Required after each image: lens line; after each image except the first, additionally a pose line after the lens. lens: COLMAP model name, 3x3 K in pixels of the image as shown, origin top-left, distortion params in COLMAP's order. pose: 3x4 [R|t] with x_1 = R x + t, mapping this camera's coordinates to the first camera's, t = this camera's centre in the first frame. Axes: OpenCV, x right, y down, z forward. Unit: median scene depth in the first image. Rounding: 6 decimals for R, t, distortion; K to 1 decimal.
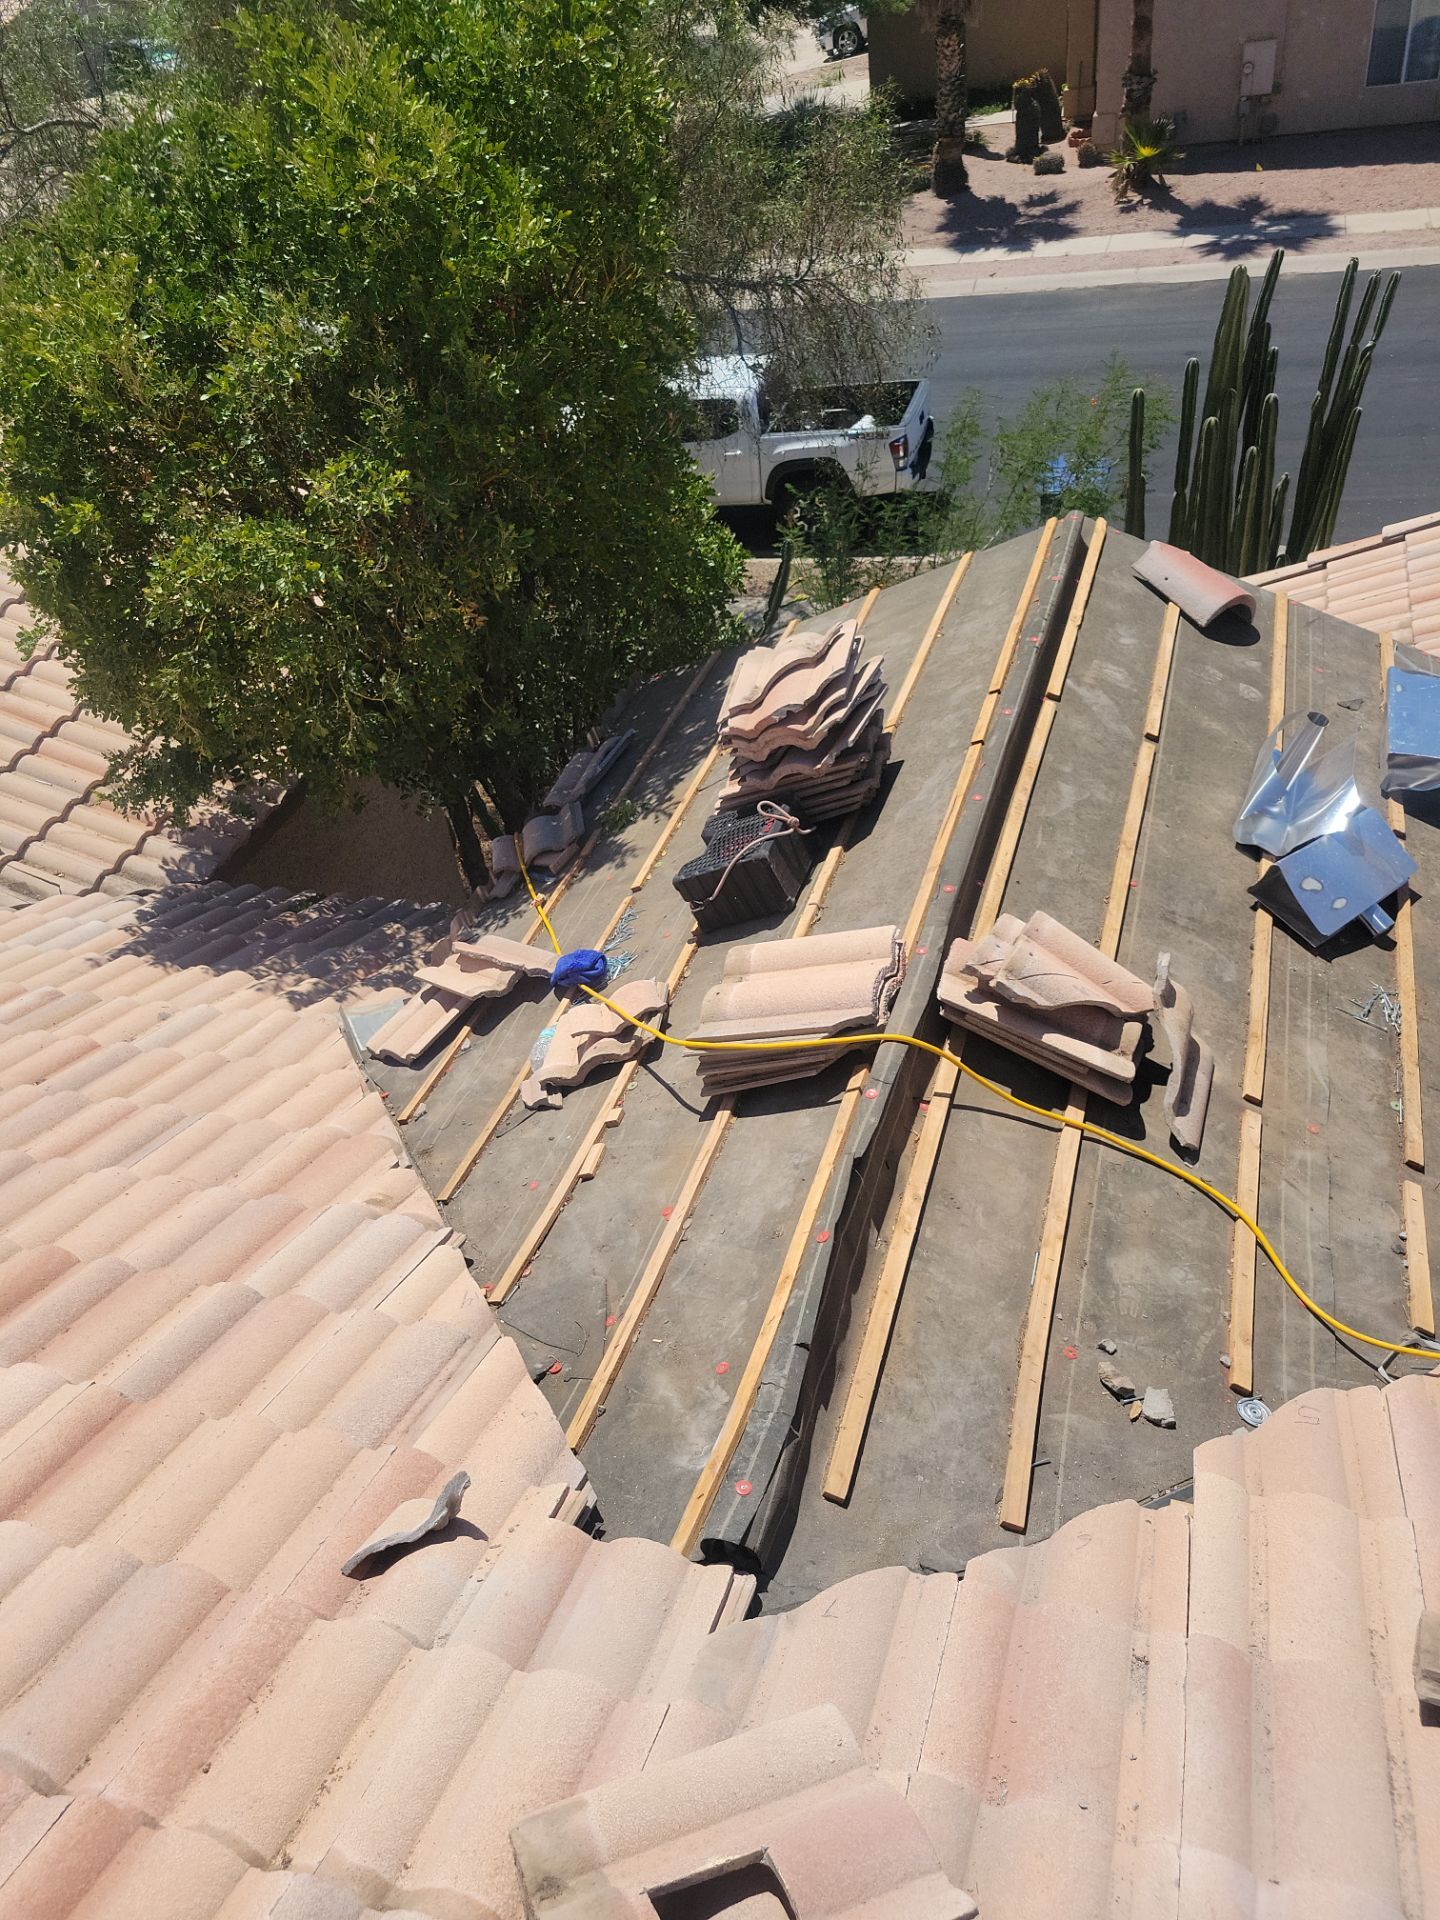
lens RADIAL K [[1475.2, 0, 720.0], [0, 1475.2, 960.0], [0, 0, 1]] dist [0.031839, -0.005685]
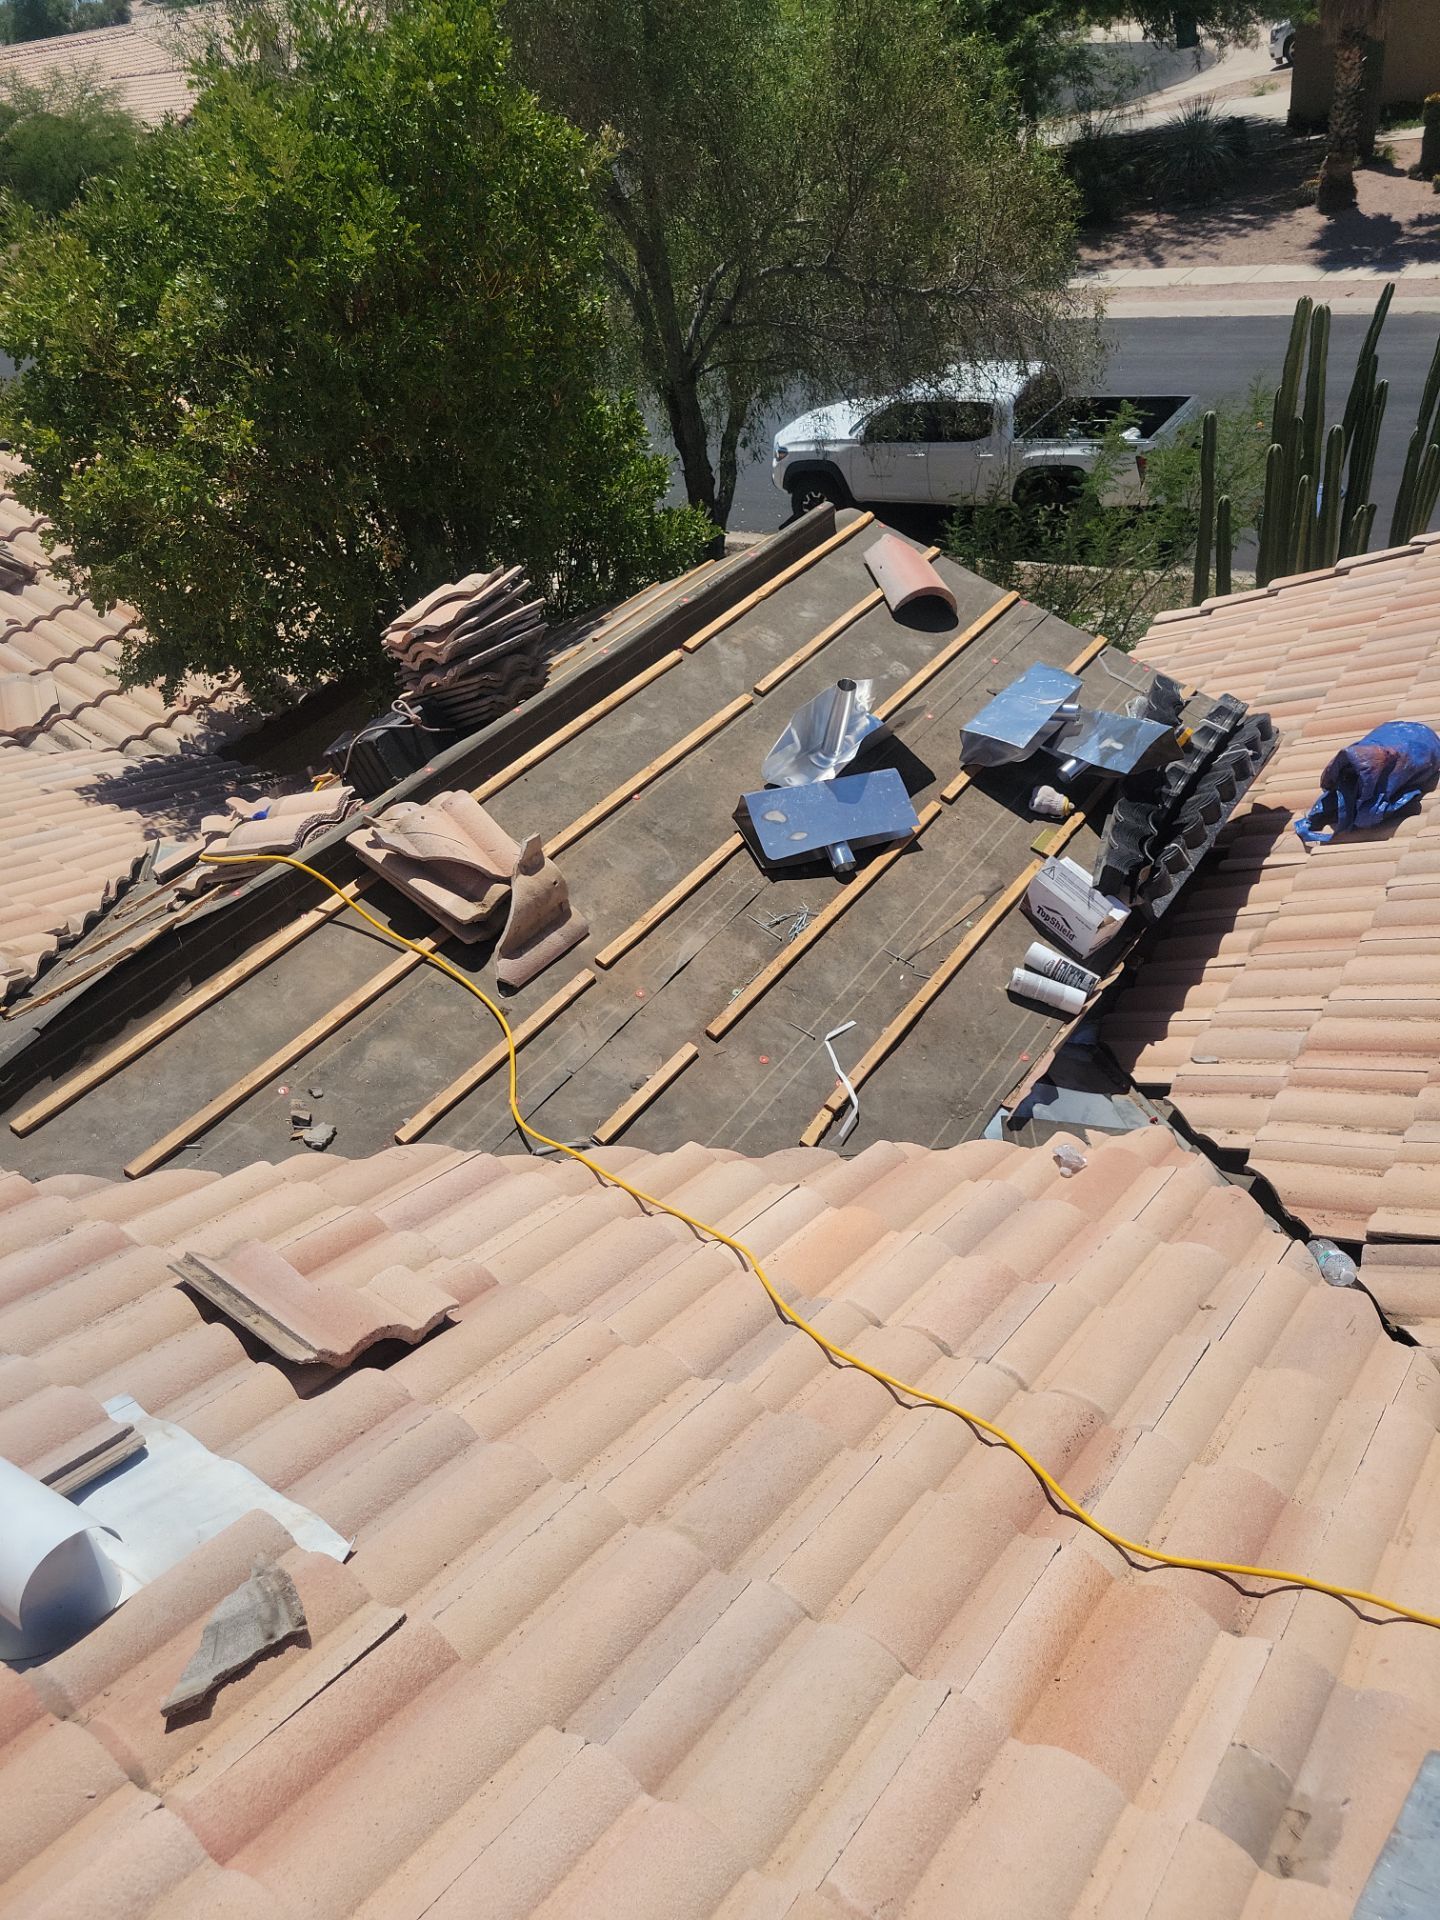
lens RADIAL K [[1512.4, 0, 799.2], [0, 1512.4, 949.7], [0, 0, 1]] dist [0.054017, -0.042419]
pose [[0.963139, 0.146118, -0.225859, 0.329852], [-0.149587, 0.988747, 0.001773, 0.022963], [0.223576, 0.032078, 0.974159, -0.079095]]
